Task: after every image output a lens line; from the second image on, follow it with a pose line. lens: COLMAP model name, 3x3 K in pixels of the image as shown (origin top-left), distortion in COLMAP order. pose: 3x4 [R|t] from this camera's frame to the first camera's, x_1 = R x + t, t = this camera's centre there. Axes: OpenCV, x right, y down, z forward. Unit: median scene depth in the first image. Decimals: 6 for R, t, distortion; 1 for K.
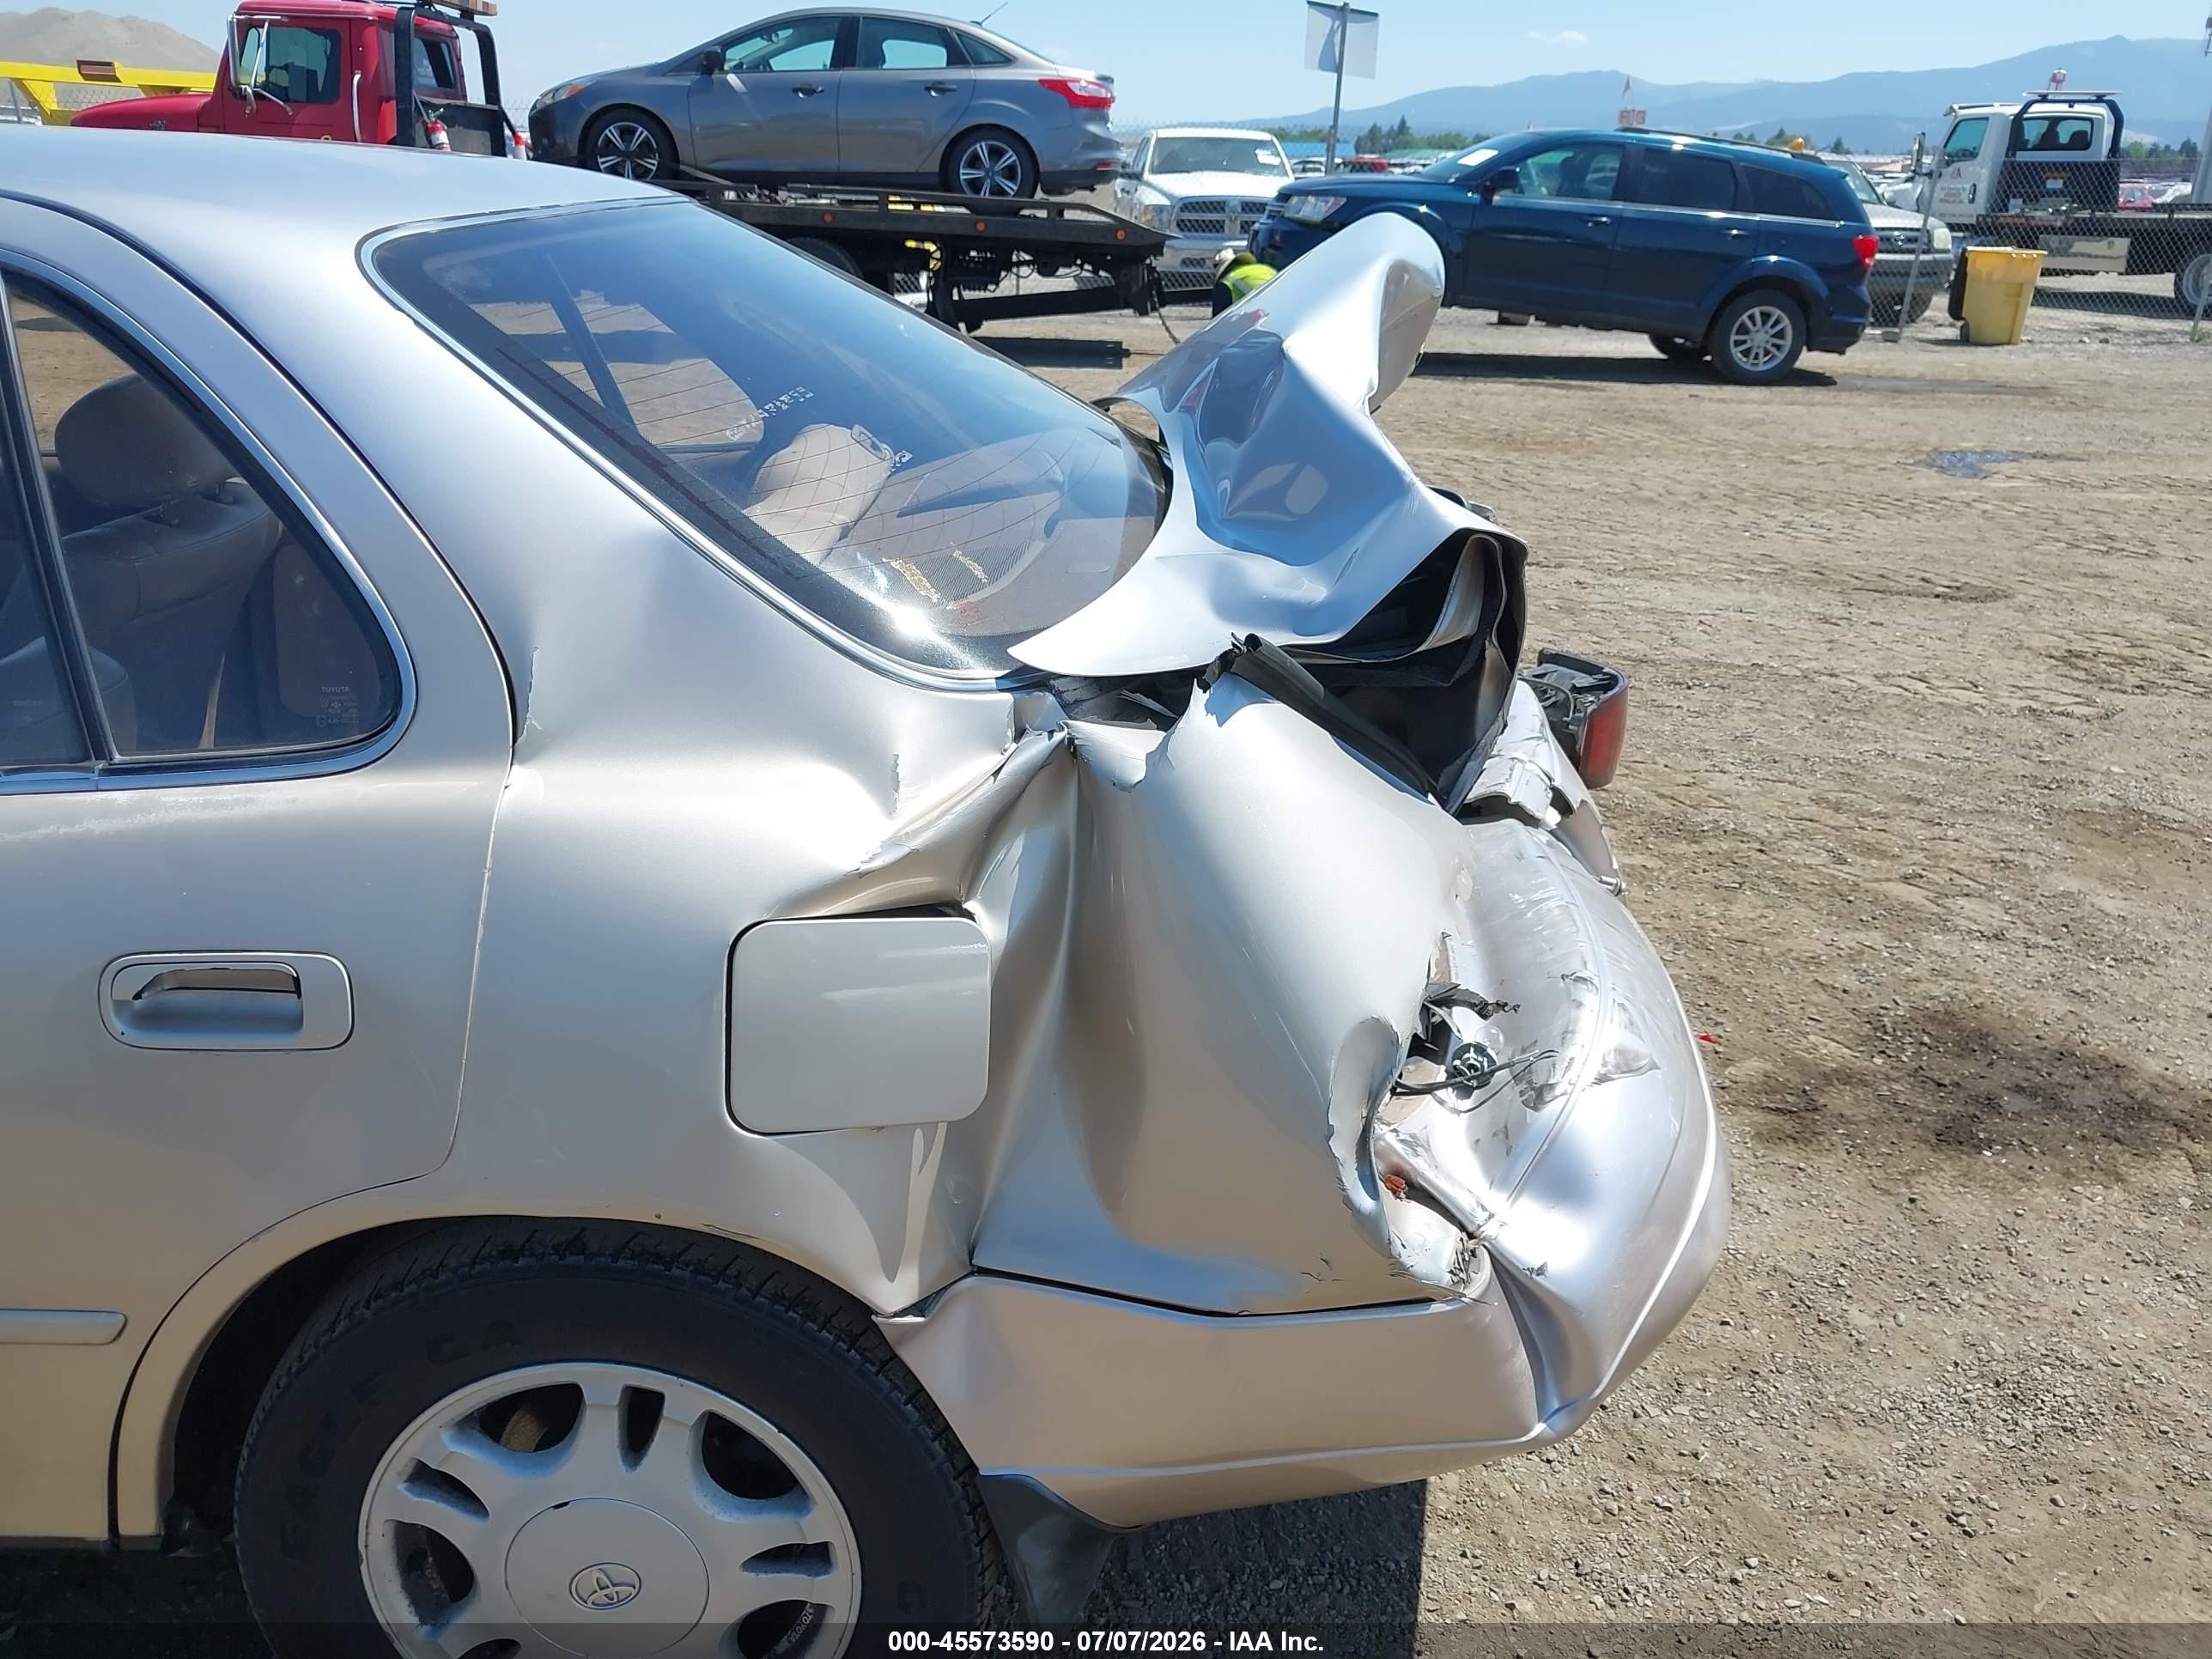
lens RADIAL K [[1741.3, 0, 1096.9], [0, 1741.3, 822.9], [0, 0, 1]] dist [0.006509, -0.010554]
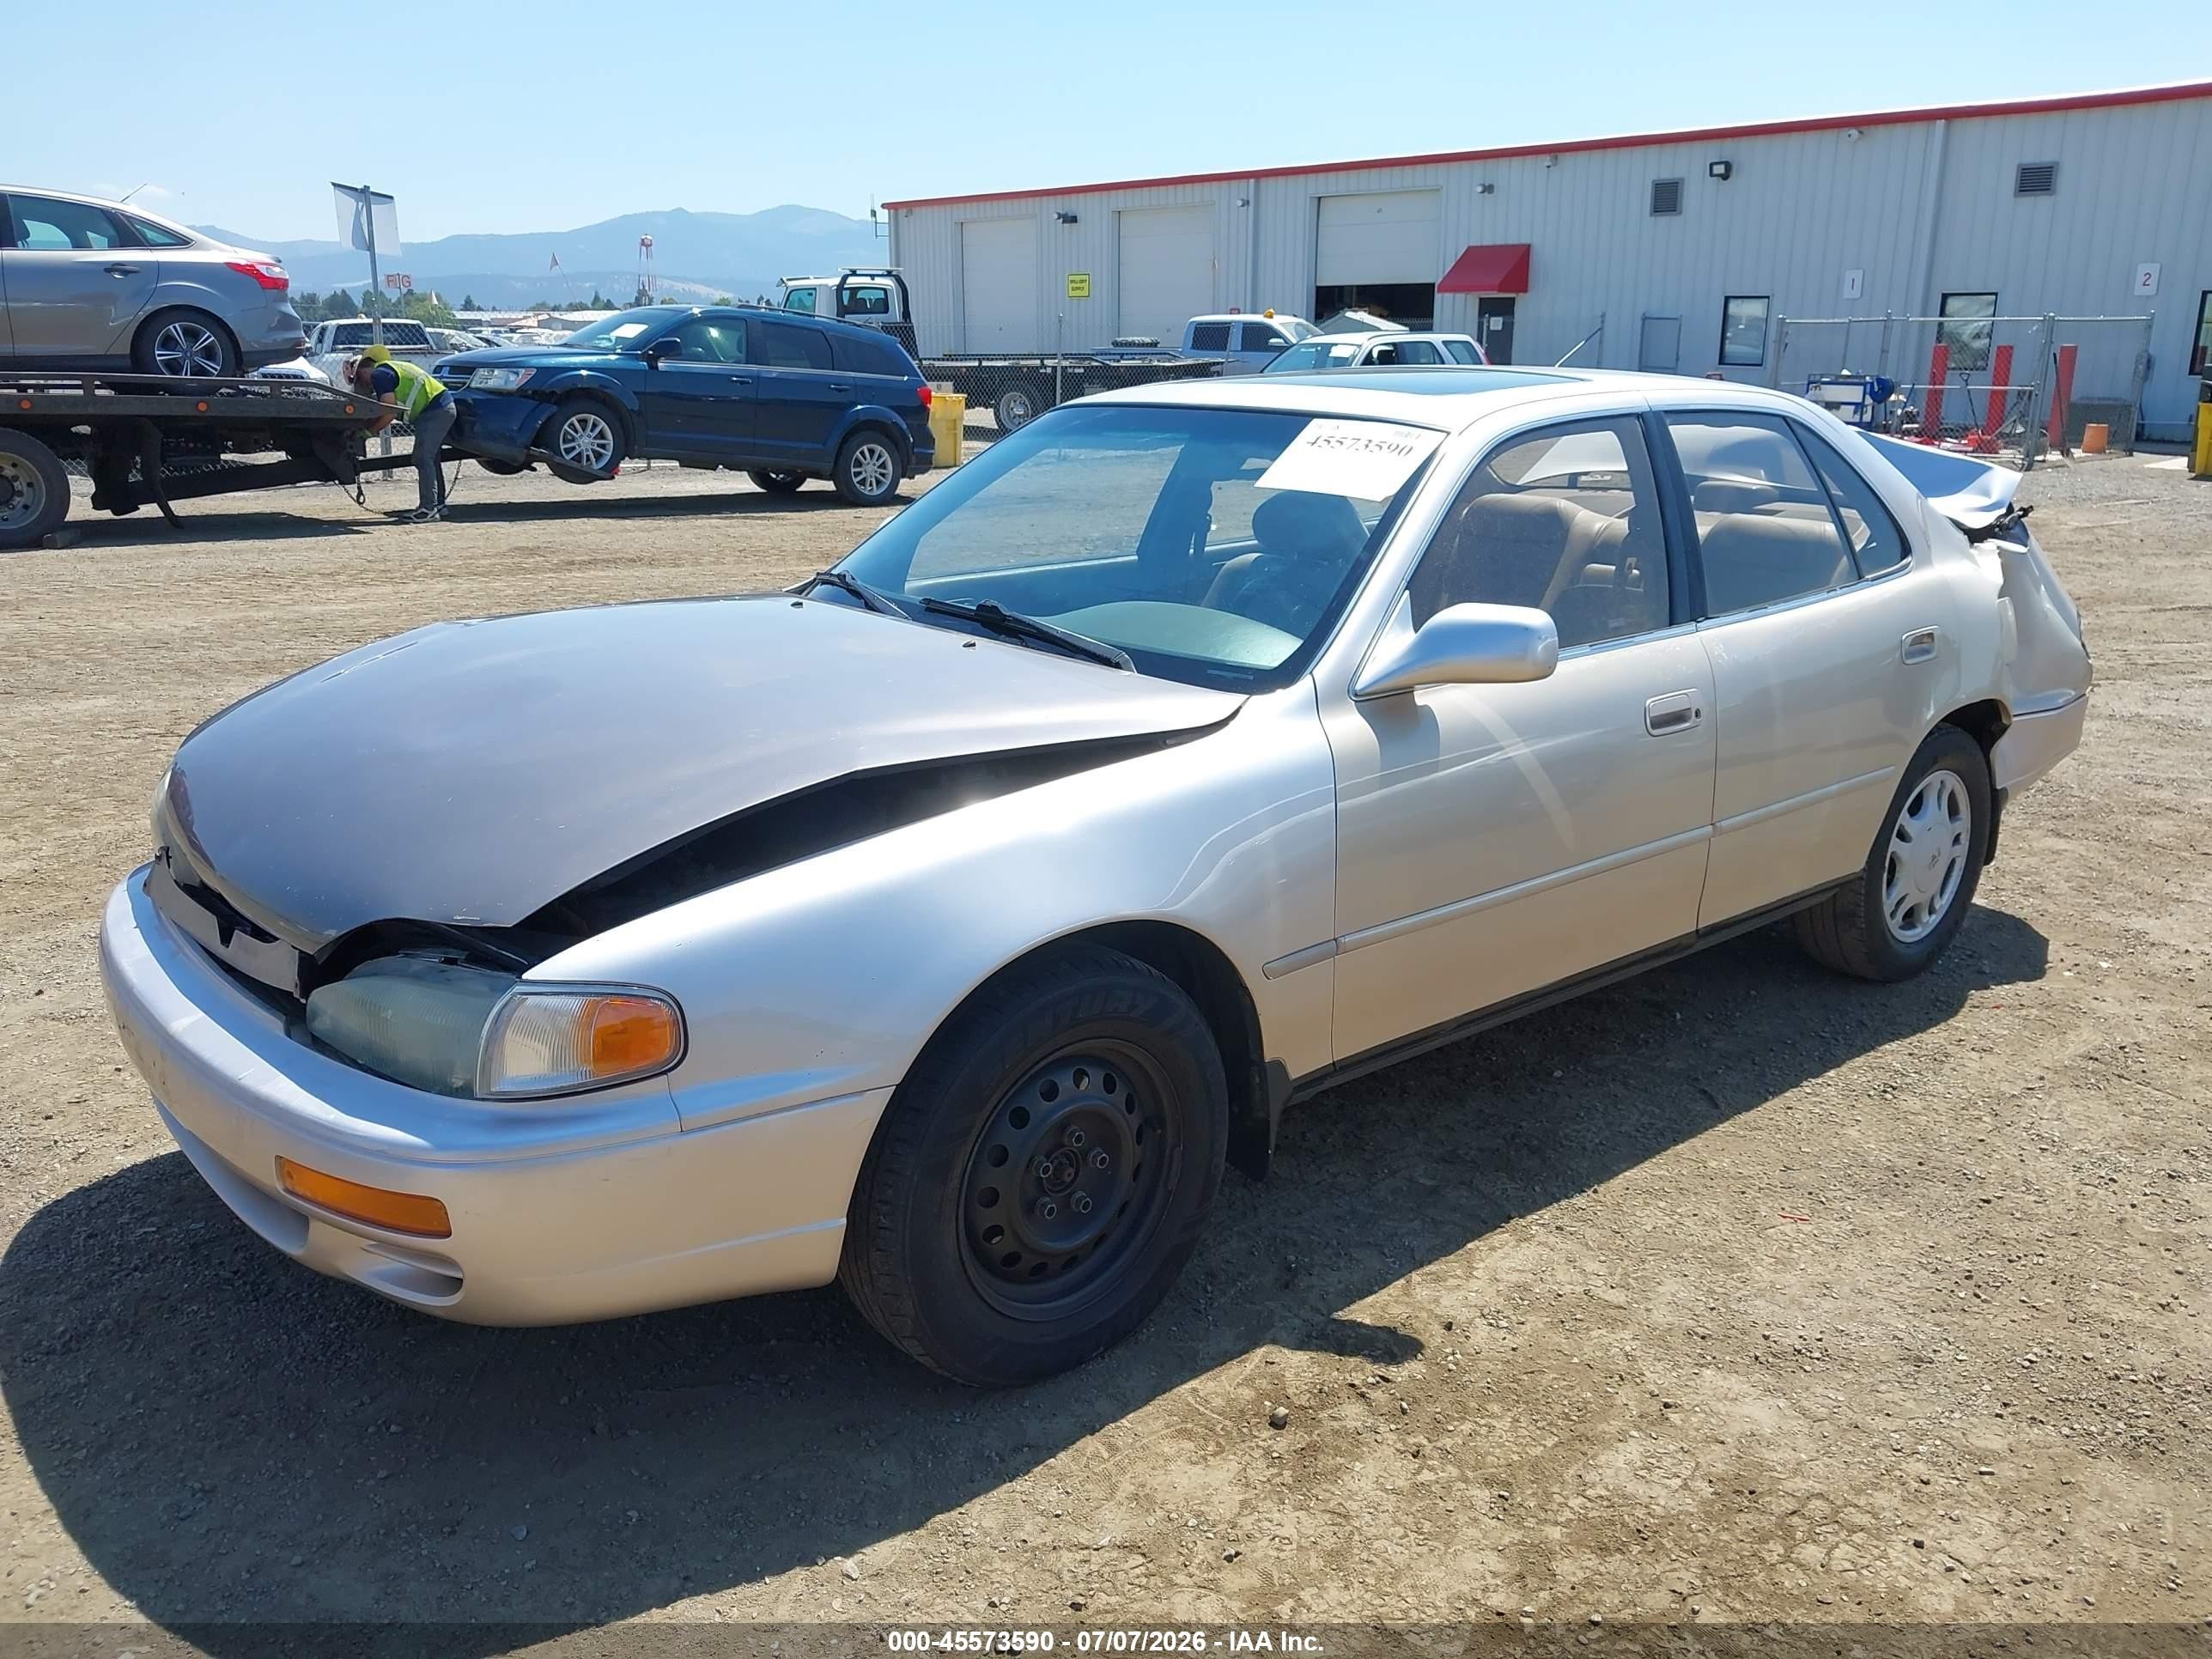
lens RADIAL K [[1741.3, 0, 1108.3], [0, 1741.3, 833.1], [0, 0, 1]] dist [0.006509, -0.010554]
pose [[0.758972, -0.193082, 0.621836, -2.849222], [0.239008, 0.970968, 0.009770, 0.050153], [-0.605670, 0.141209, 0.783086, -0.435958]]
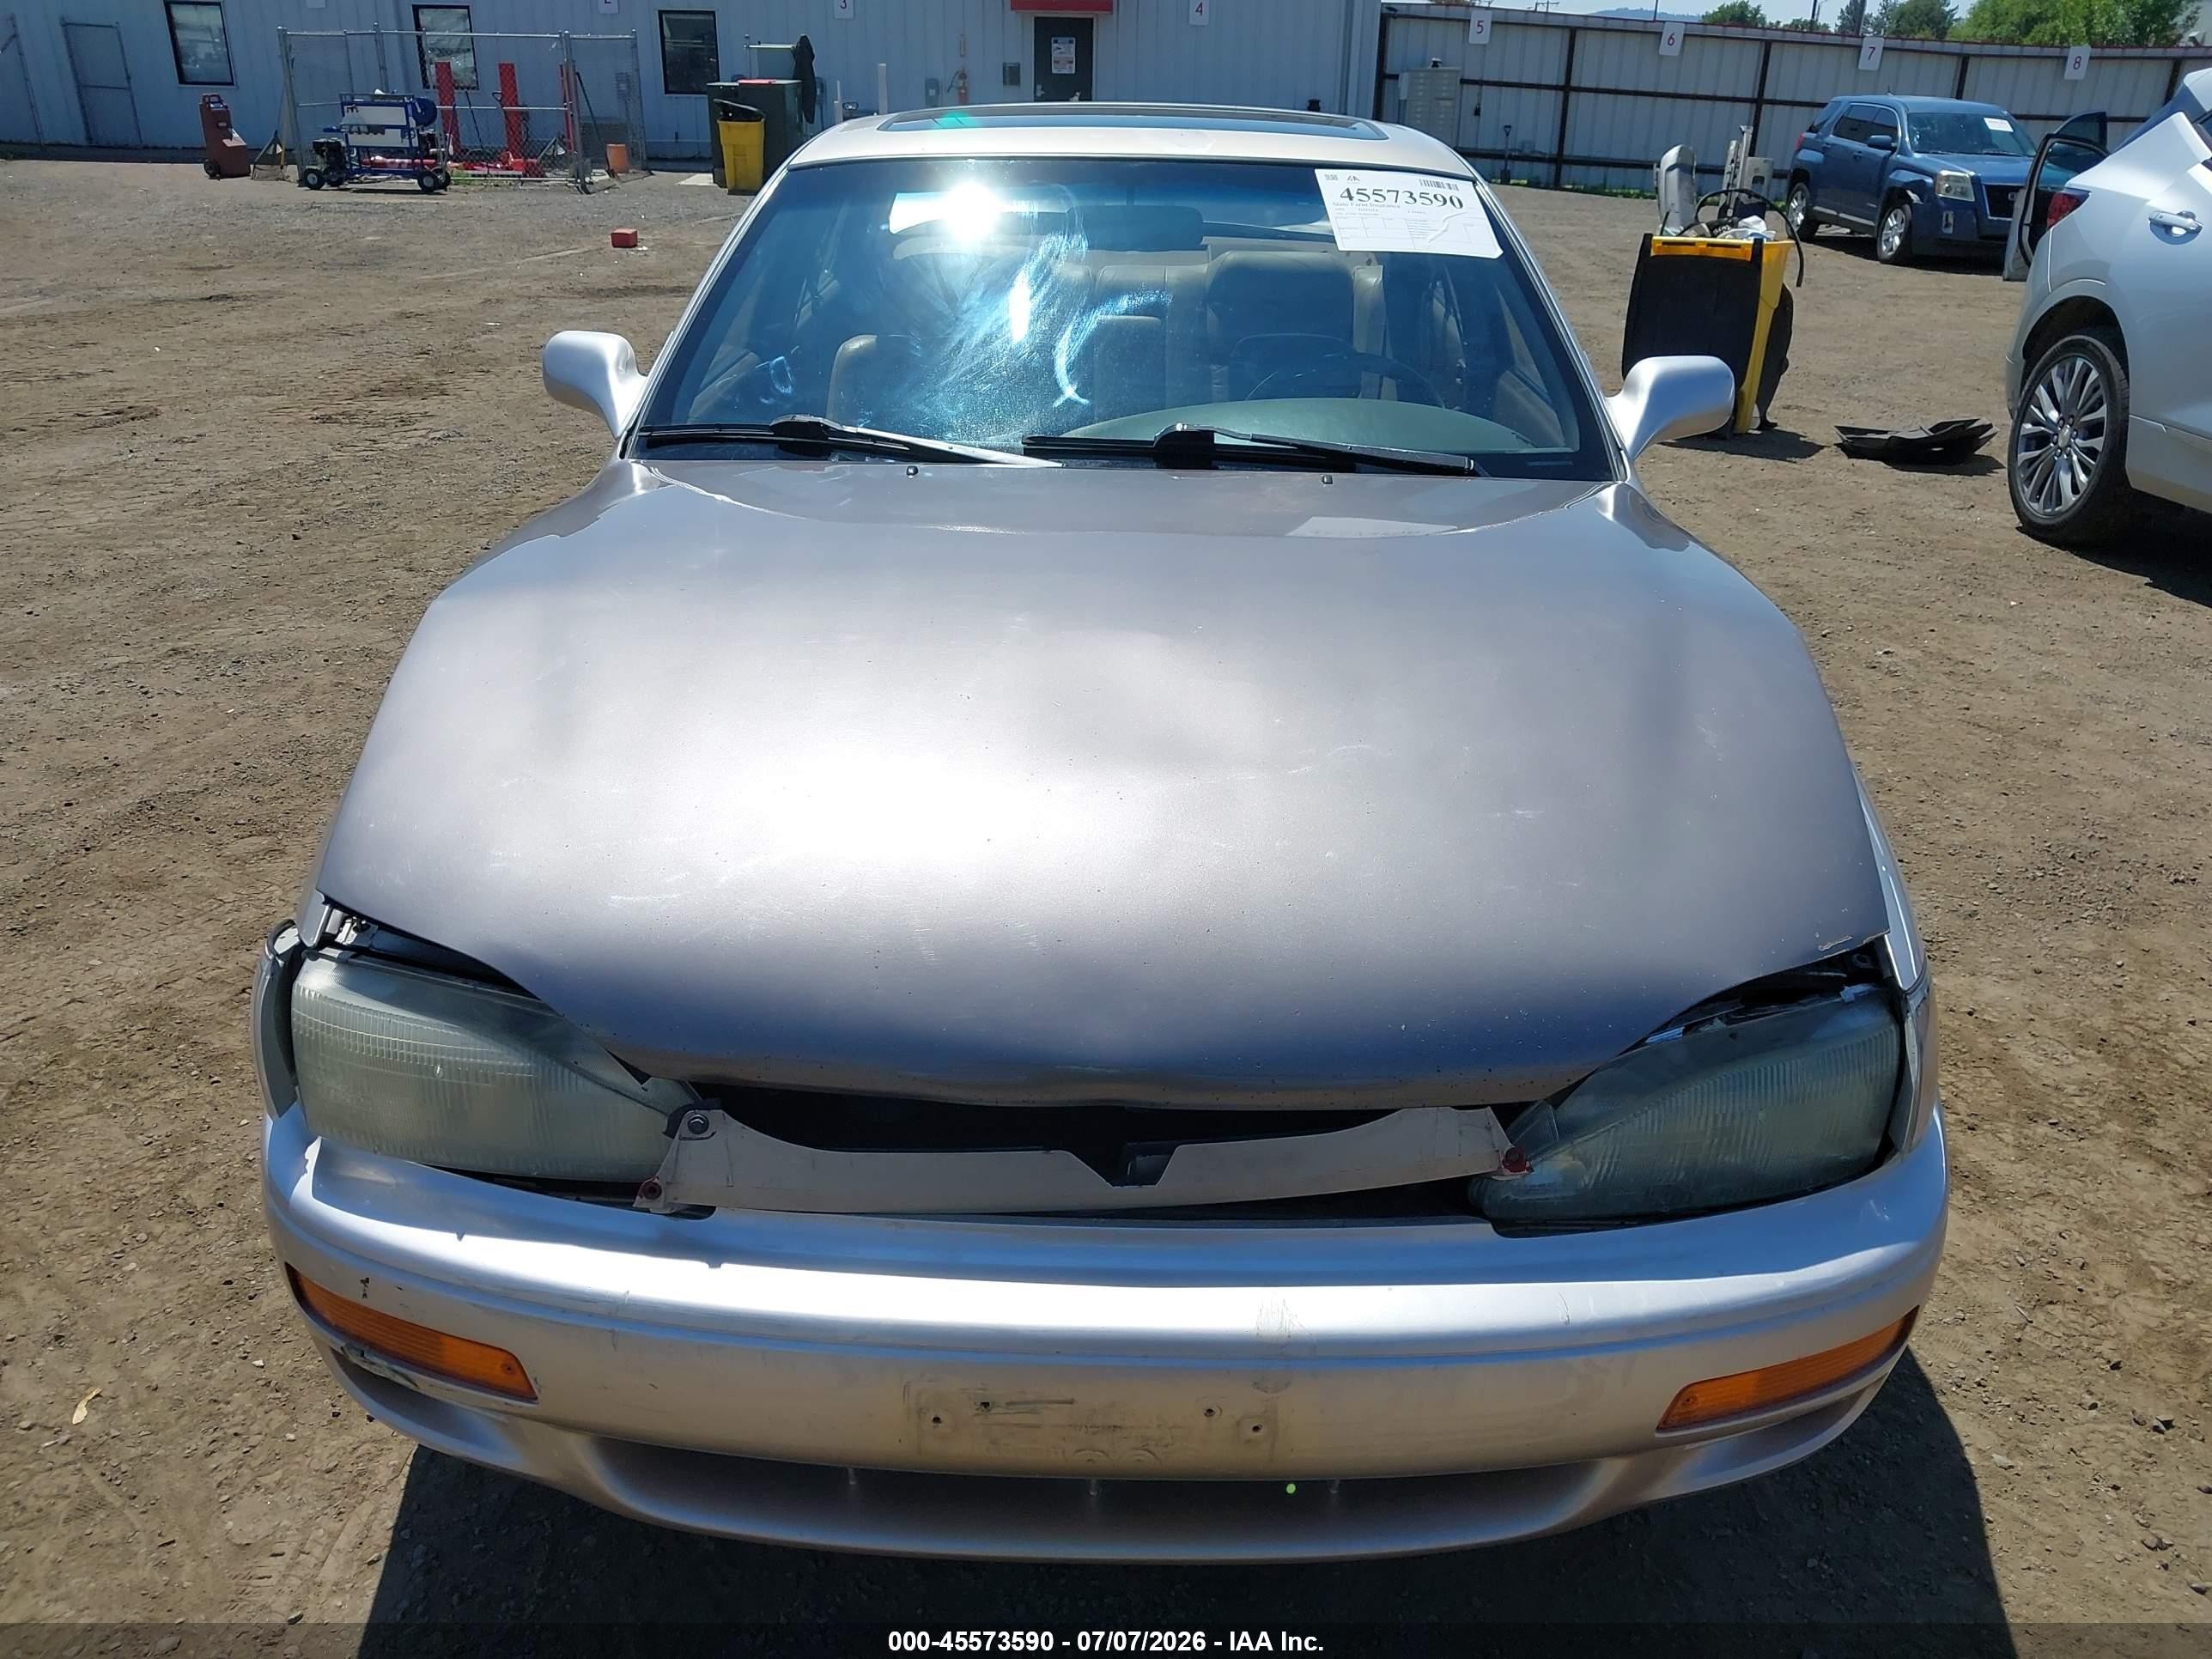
lens RADIAL K [[1741.3, 0, 1103.0], [0, 1741.3, 831.9], [0, 0, 1]] dist [0.006509, -0.010554]
pose [[0.010798, -0.417455, 0.908633, -3.253128], [0.336535, 0.857194, 0.389823, -0.554053], [-0.941609, 0.301578, 0.149744, 1.138555]]
